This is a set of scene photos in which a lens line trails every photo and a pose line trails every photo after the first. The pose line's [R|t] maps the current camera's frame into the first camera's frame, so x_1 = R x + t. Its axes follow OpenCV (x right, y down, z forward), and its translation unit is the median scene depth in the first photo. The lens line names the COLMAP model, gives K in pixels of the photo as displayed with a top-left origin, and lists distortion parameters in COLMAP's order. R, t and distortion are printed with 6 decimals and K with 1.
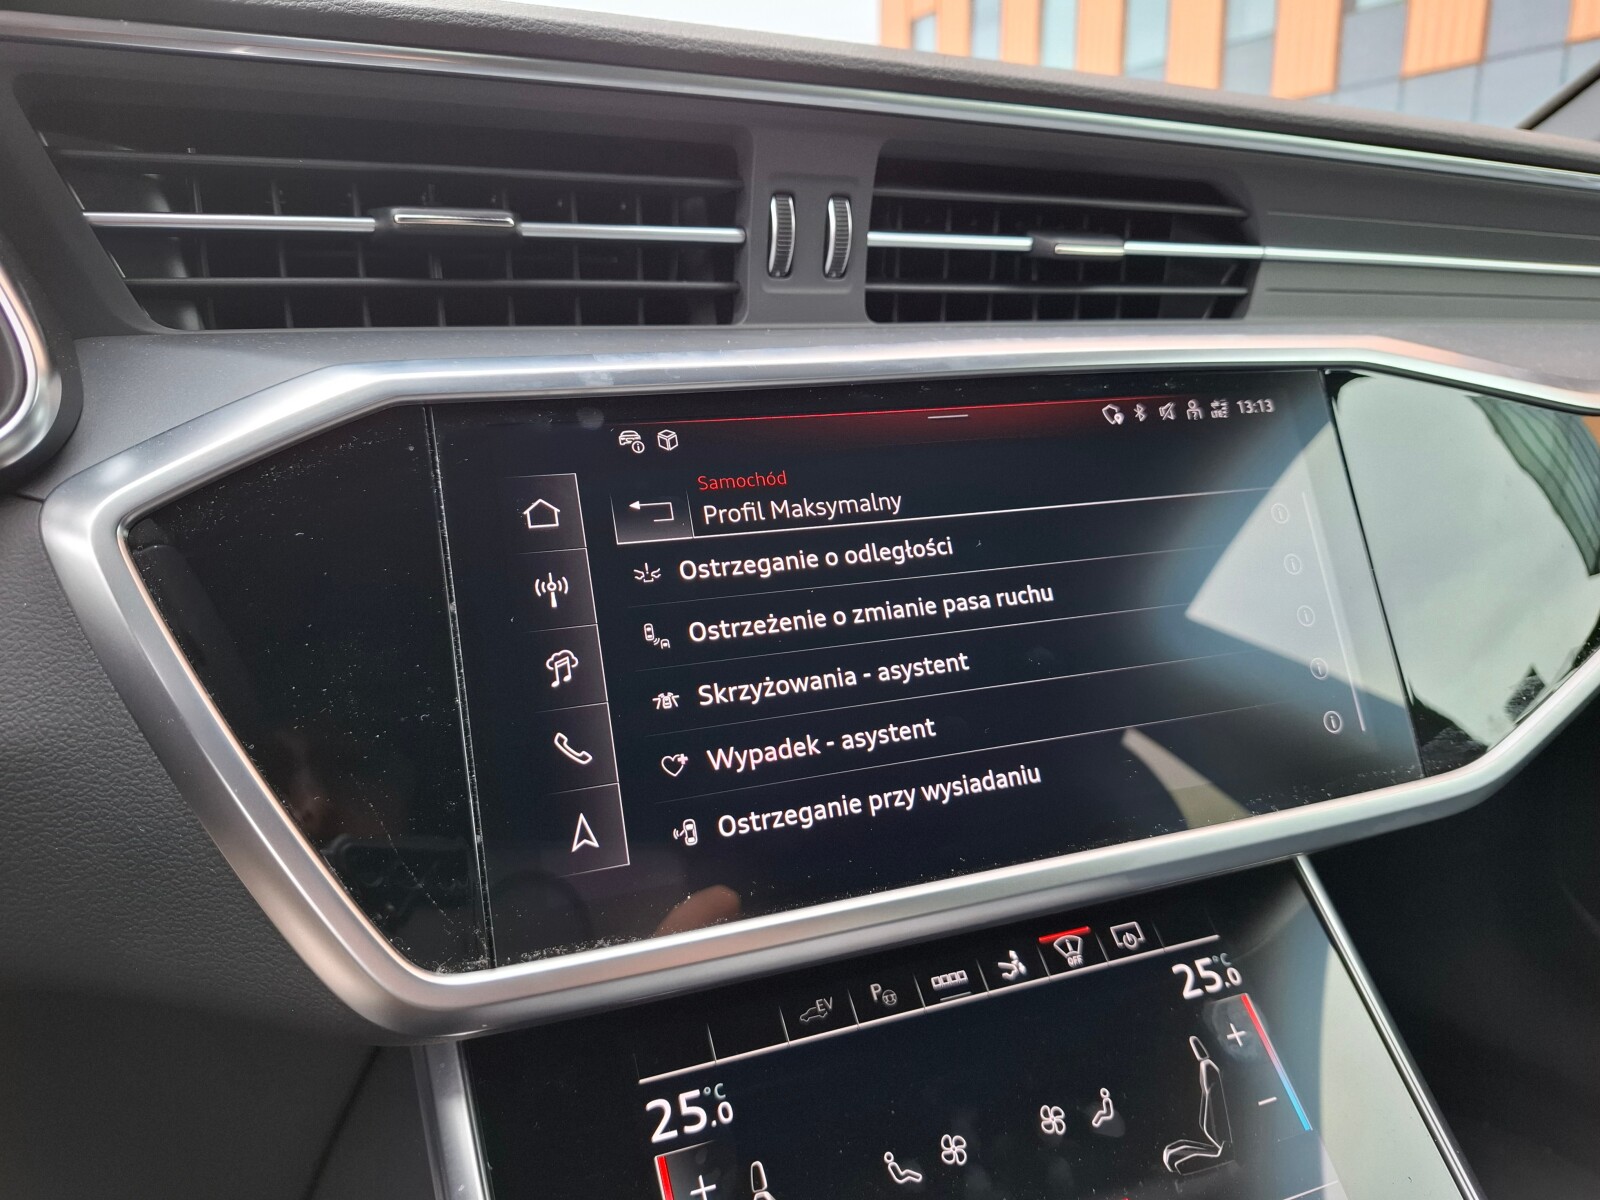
lens RADIAL K [[1166.2, 0, 810.4], [0, 1166.2, 600.6], [0, 0, 1]] dist [0.057821, -0.094343]
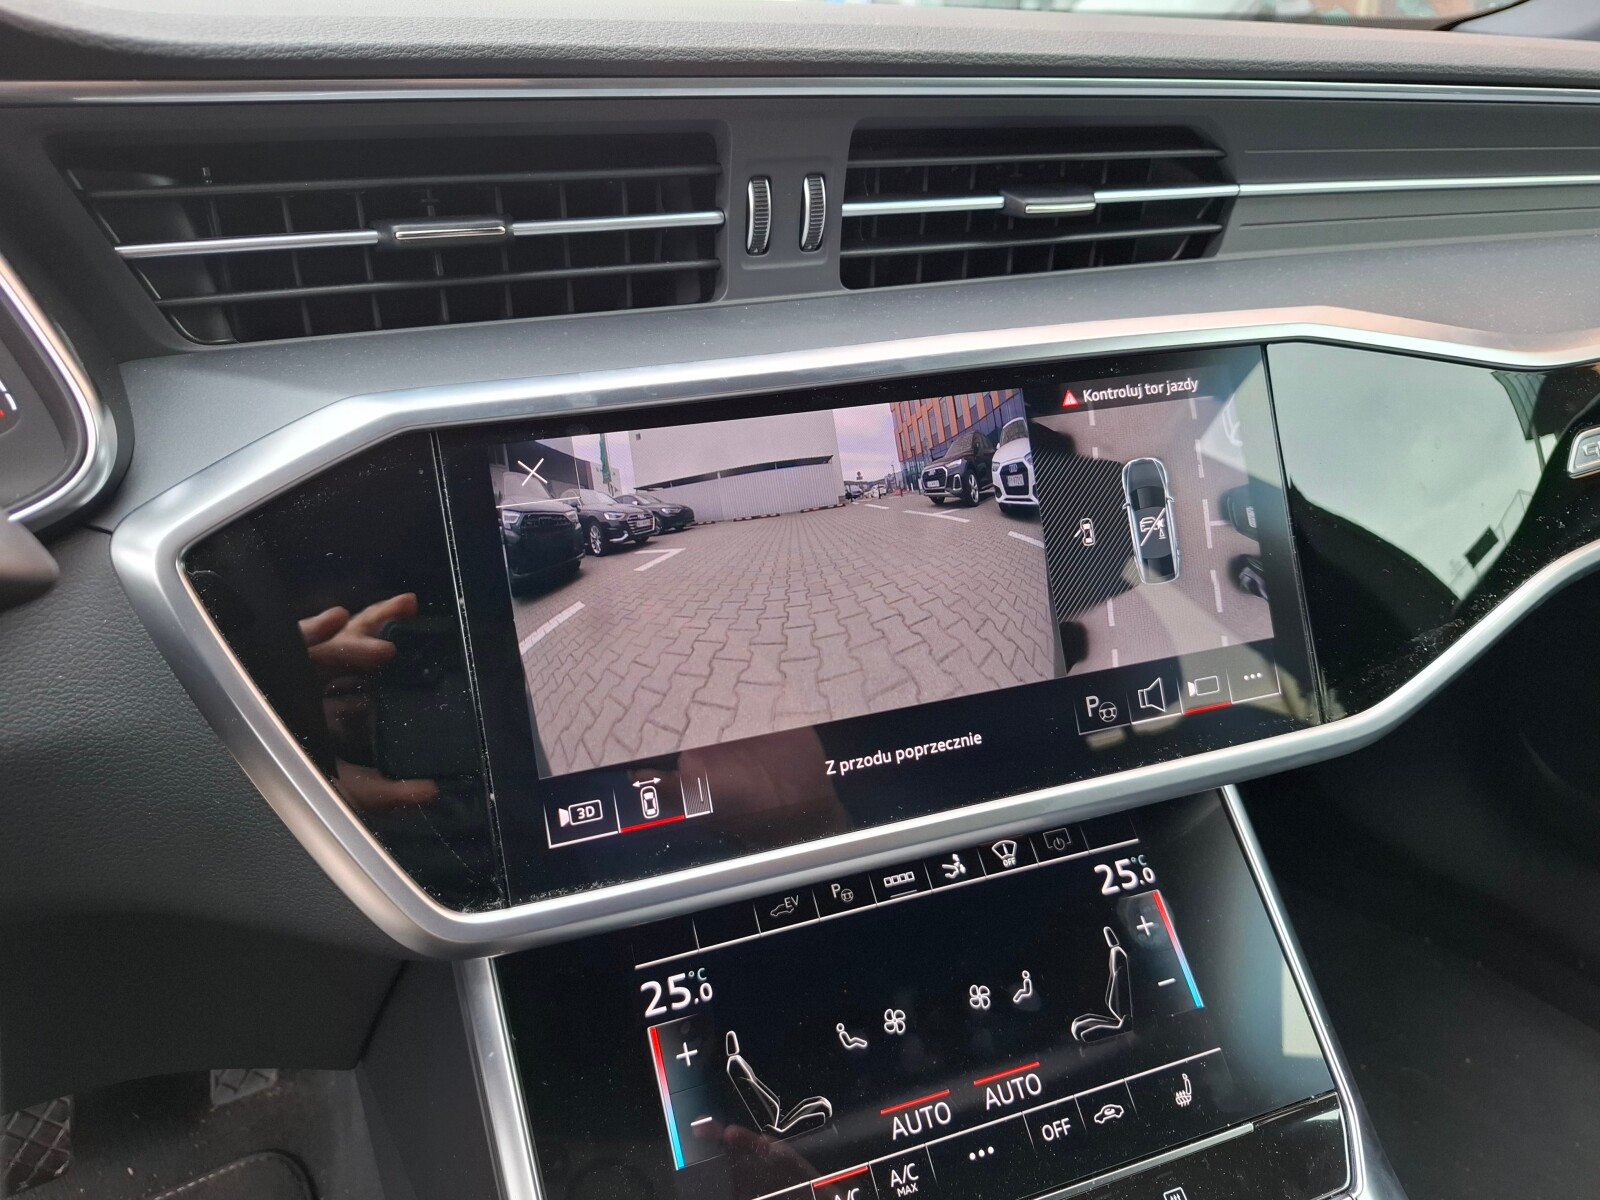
lens RADIAL K [[1142.6, 0, 800.0], [0, 1142.6, 600.0], [0, 0, 1]] dist [0.081249, -0.114306]
pose [[0.999472, 0.012308, -0.030076, 0.052354], [-0.006786, 0.984141, 0.177256, -0.166038], [0.031780, -0.176958, 0.983705, -0.095559]]
